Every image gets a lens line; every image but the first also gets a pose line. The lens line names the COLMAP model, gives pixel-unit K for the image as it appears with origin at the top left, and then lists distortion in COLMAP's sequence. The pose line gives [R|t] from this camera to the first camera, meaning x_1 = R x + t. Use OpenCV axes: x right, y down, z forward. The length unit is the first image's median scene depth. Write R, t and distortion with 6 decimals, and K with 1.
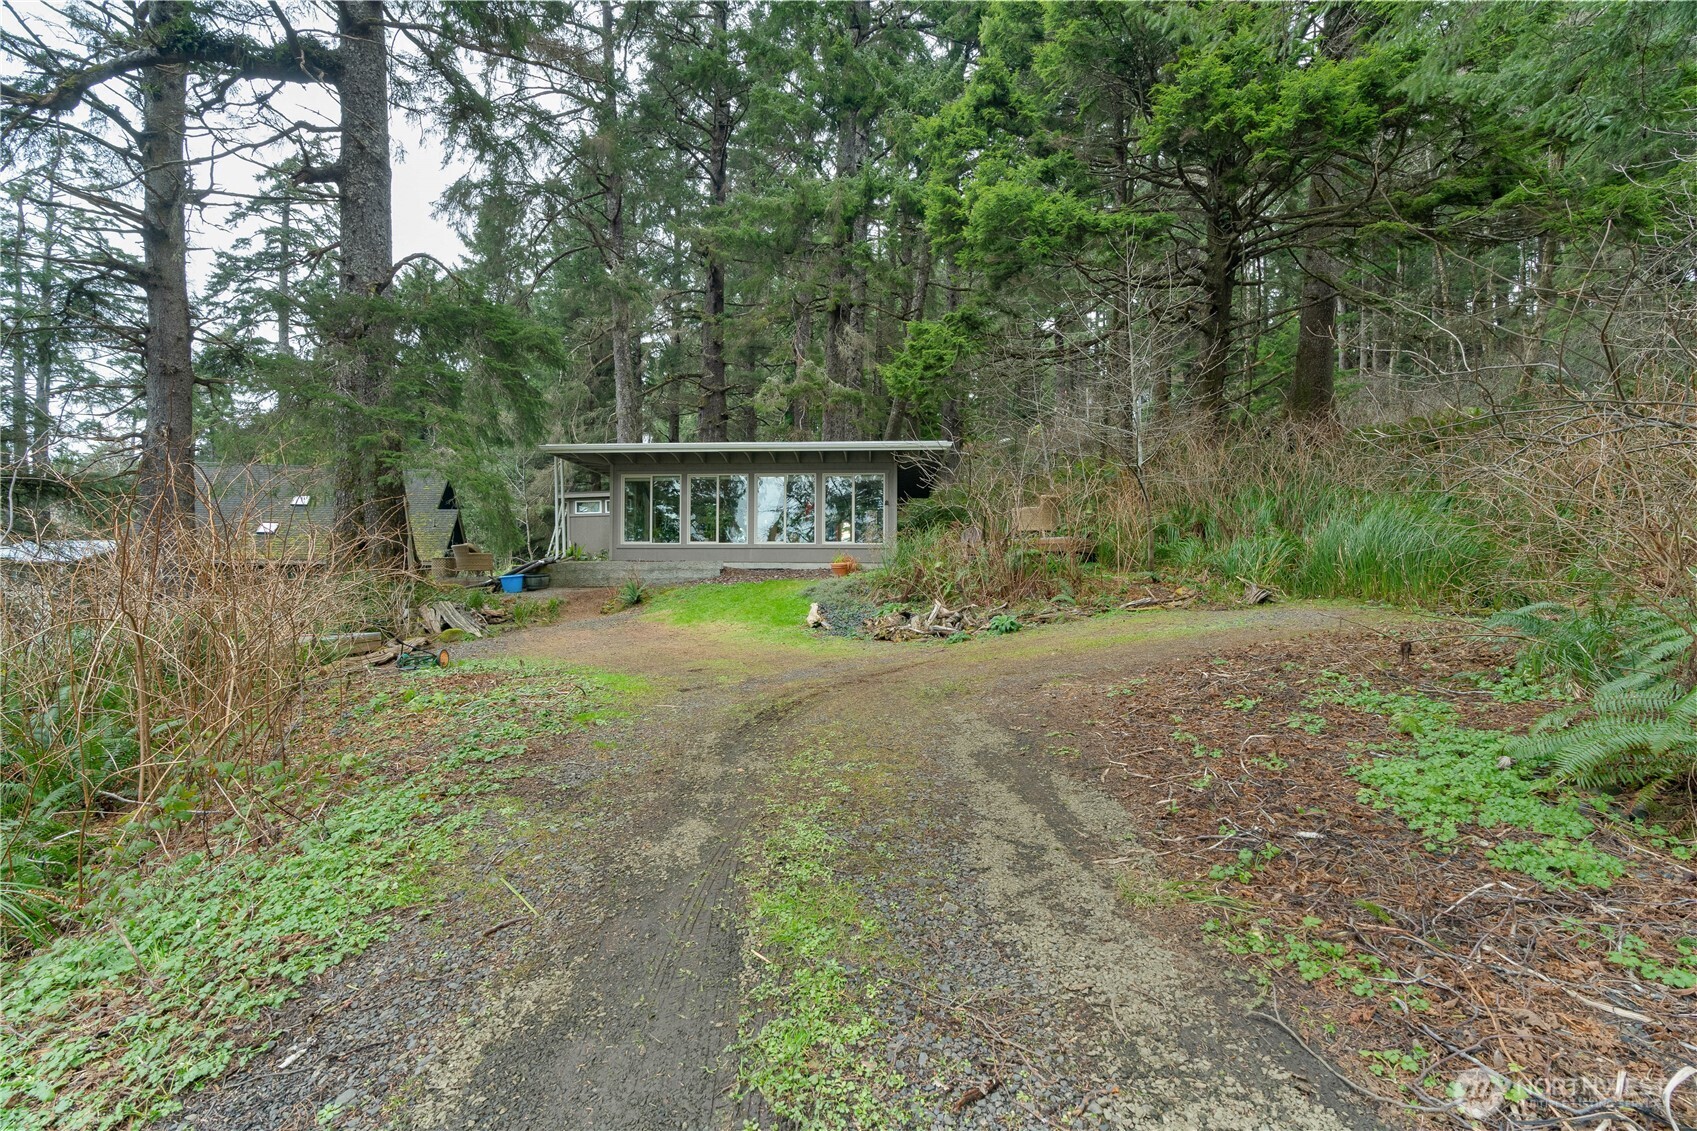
lens RADIAL K [[754.3, 0, 848.5], [0, 754.3, 565.5], [0, 0, 1]] dist [-0.015927, 0.007914]
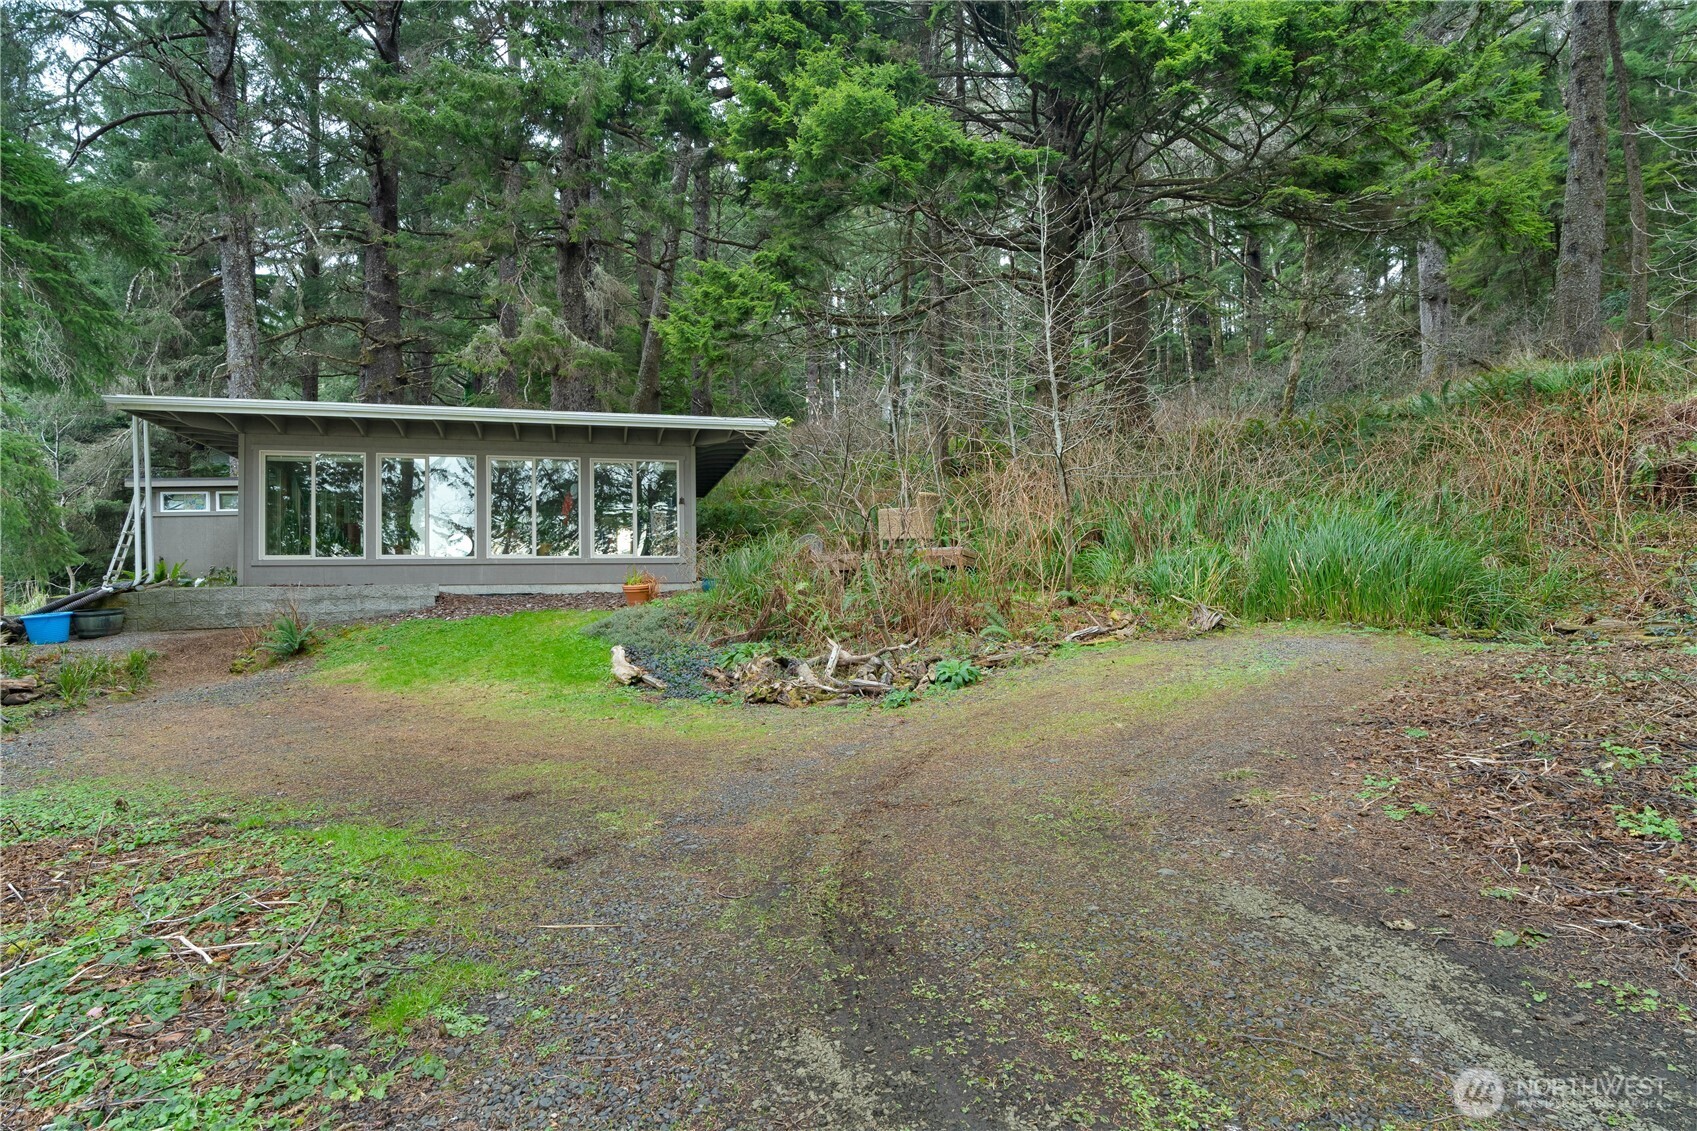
lens RADIAL K [[881.8, 0, 848.5], [0, 881.8, 565.5], [0, 0, 1]] dist [-0.004982, 0.001193]
pose [[0.944002, -0.008102, 0.329840, -0.082344], [0.013902, 0.999787, -0.015229, -0.005354], [-0.329646, 0.018962, 0.943914, 0.144130]]
